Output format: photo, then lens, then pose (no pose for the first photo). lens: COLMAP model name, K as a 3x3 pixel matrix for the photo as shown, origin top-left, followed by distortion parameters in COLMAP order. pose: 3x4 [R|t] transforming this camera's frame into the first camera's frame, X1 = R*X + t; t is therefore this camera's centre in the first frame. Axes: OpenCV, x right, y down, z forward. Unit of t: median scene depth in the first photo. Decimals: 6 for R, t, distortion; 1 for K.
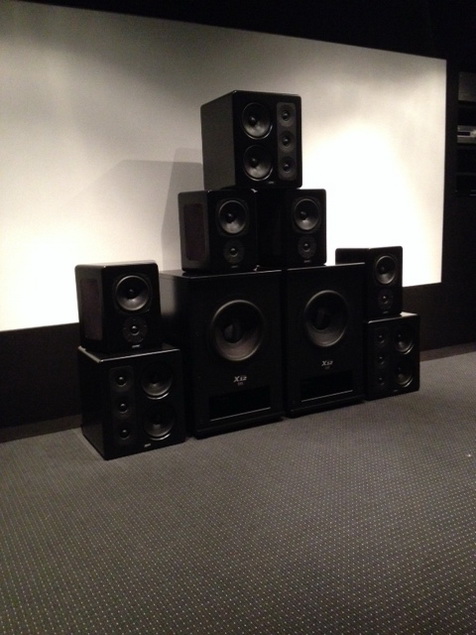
lens RADIAL K [[602.7, 0, 238.0], [0, 602.7, 317.5], [0, 0, 1]] dist [0.075551, -0.021161]
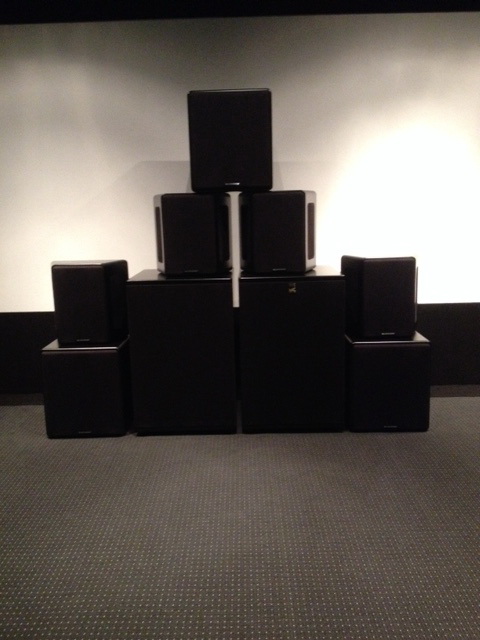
lens RADIAL K [[607.4, 0, 240.0], [0, 607.4, 320.0], [0, 0, 1]] dist [0.075551, -0.021161]
pose [[0.869176, 0.106023, -0.483004, 0.542581], [-0.085707, 0.994262, 0.064017, -0.074367], [0.487019, -0.014245, 0.873275, 0.166411]]
